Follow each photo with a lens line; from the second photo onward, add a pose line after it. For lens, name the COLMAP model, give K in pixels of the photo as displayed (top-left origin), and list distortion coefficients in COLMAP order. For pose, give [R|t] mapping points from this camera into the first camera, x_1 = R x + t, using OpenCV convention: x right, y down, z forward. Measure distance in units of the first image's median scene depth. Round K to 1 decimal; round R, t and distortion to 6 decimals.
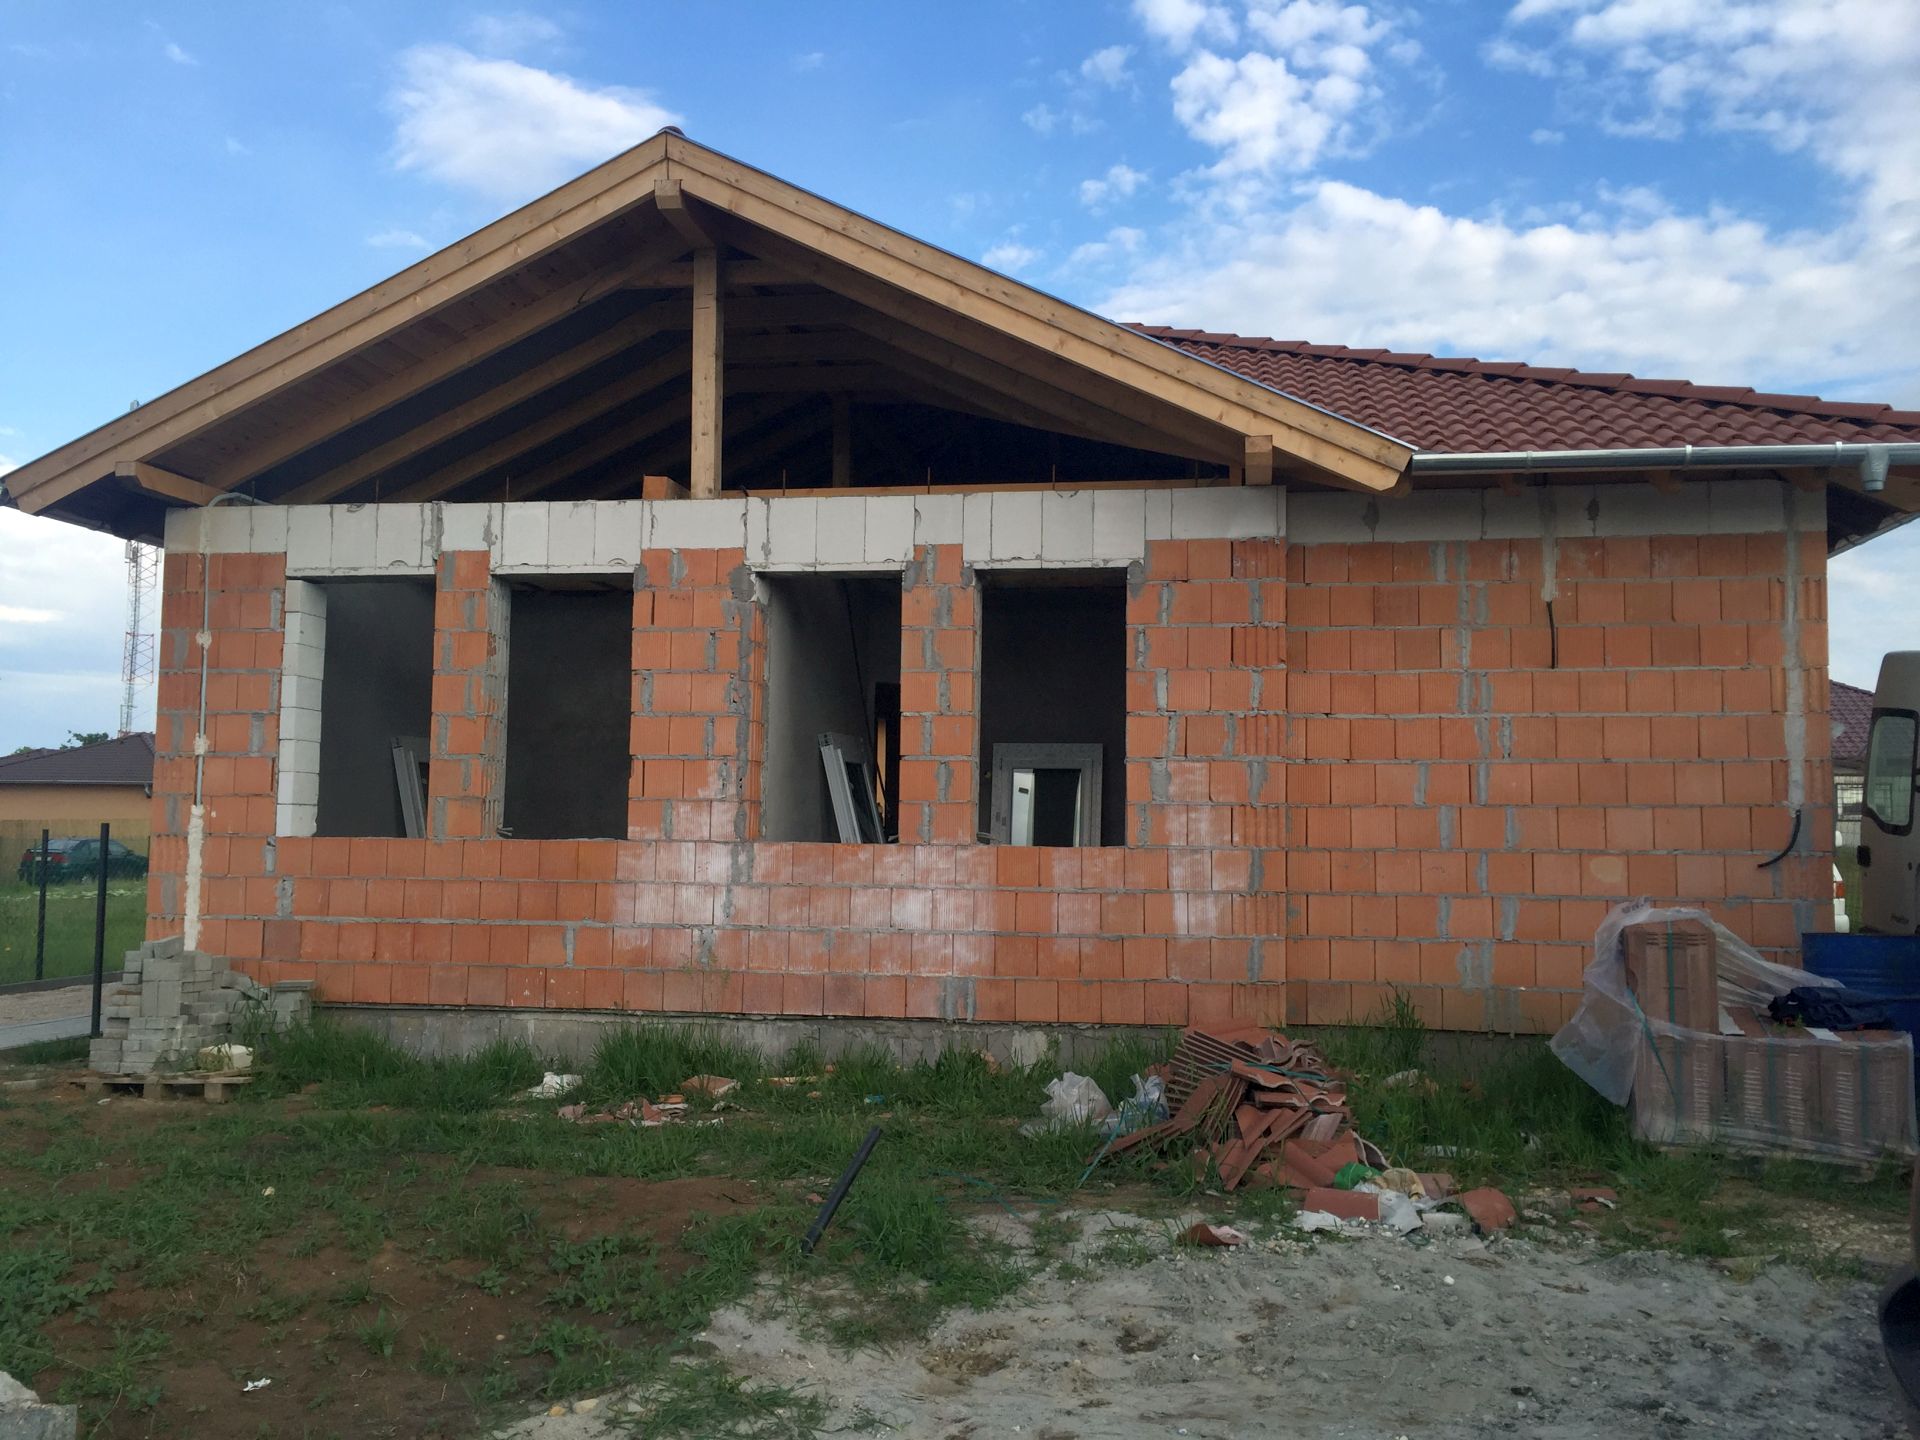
lens RADIAL K [[1627.6, 0, 966.2], [0, 1627.6, 753.5], [0, 0, 1]] dist [0.092492, -0.141153]
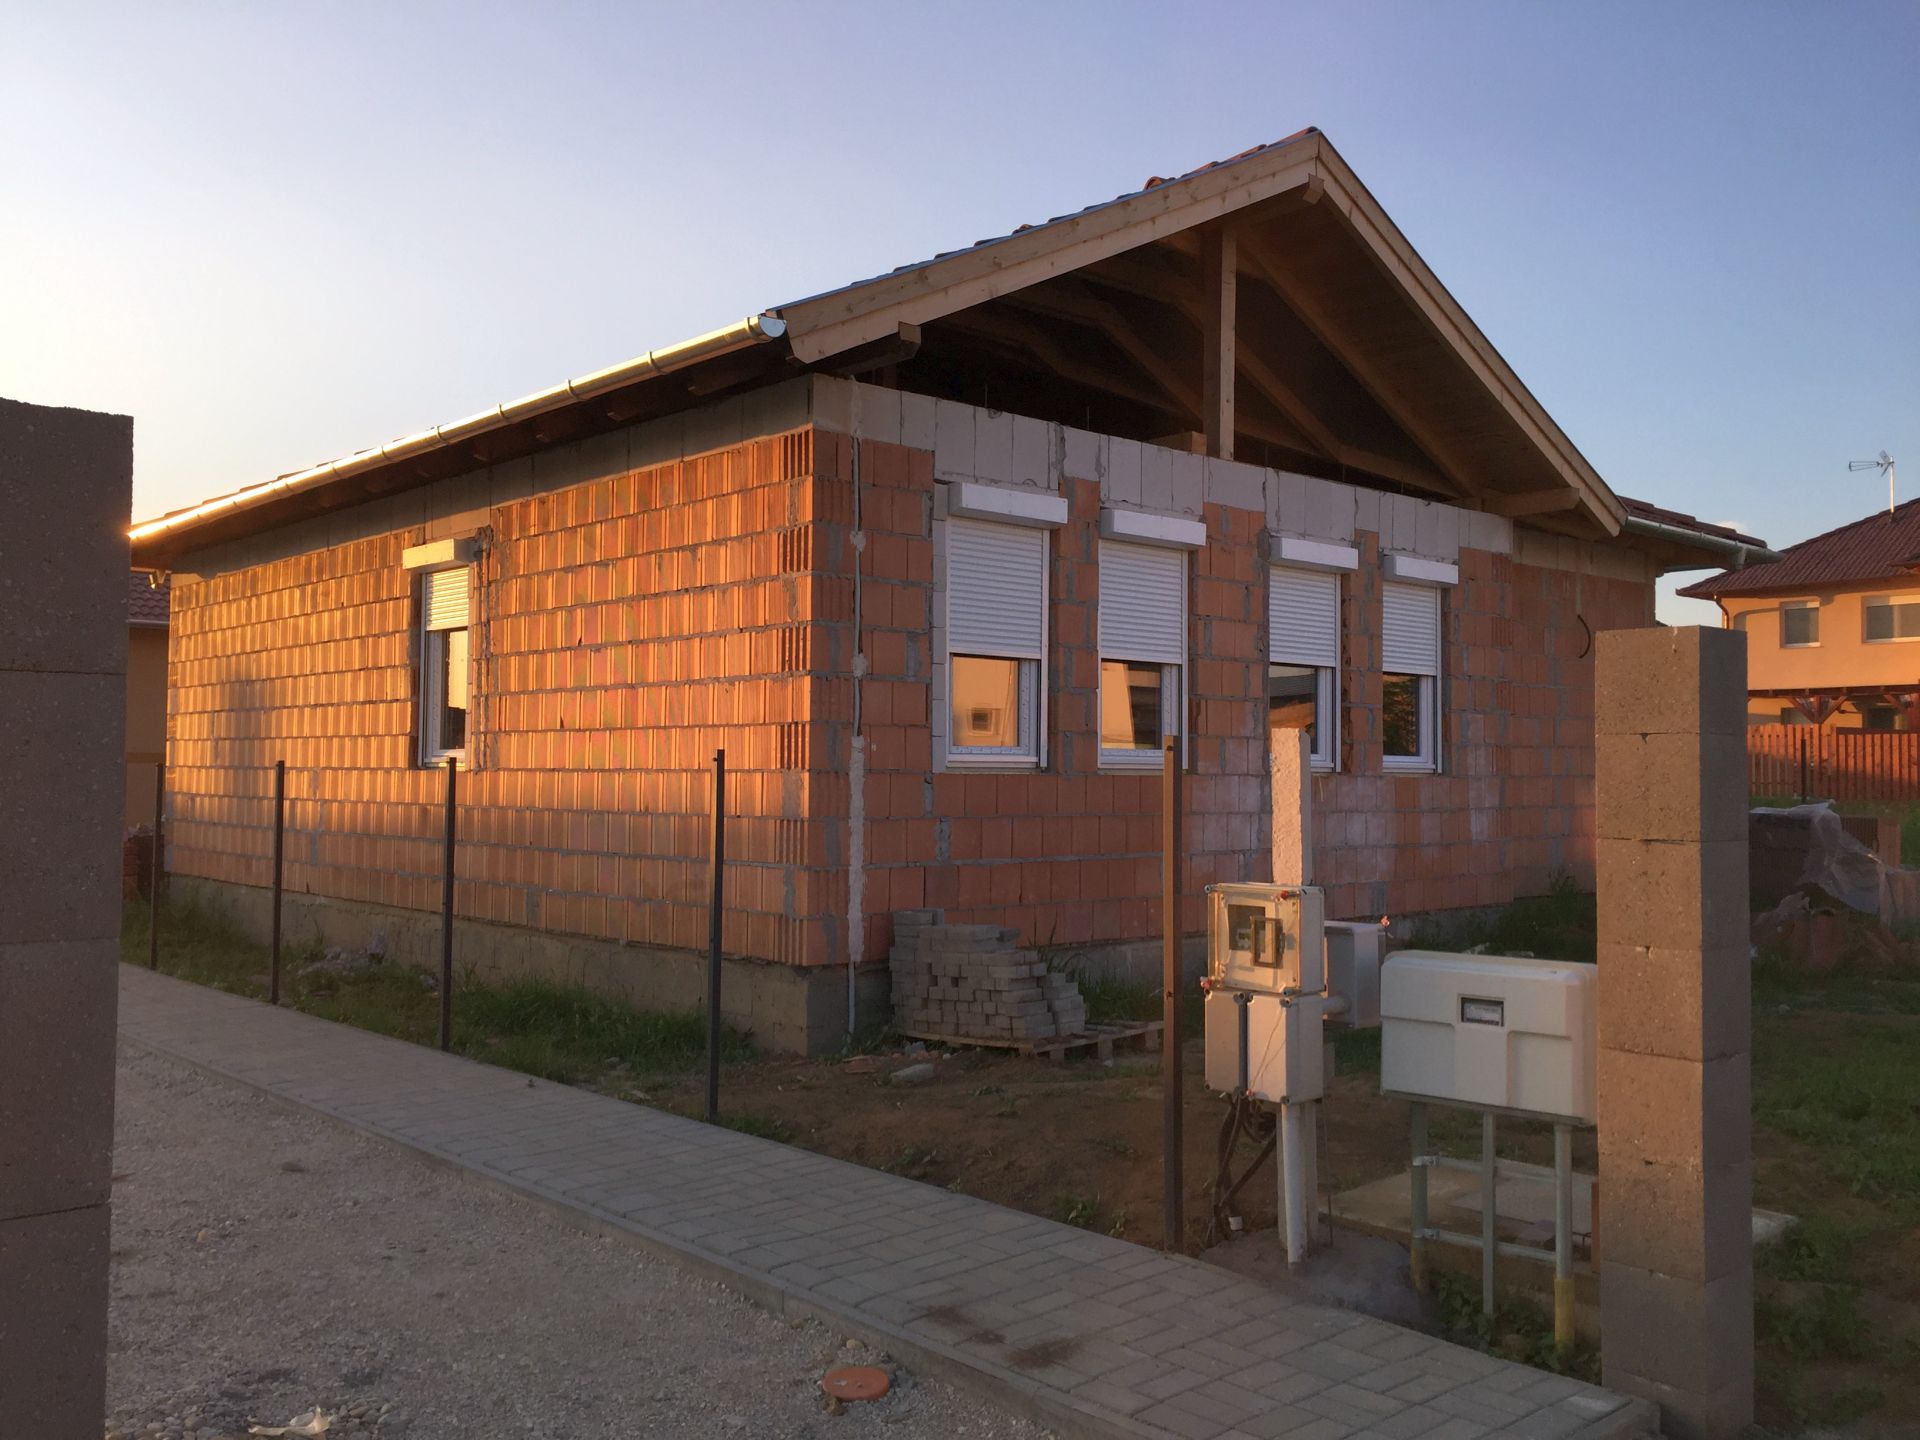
lens RADIAL K [[1627.6, 0, 966.2], [0, 1627.6, 753.5], [0, 0, 1]] dist [0.092492, -0.141153]
pose [[0.626229, 0.001242, 0.779638, -1.185704], [-0.035493, 0.999007, 0.026917, 0.016959], [-0.778831, -0.044528, 0.625652, 0.472144]]
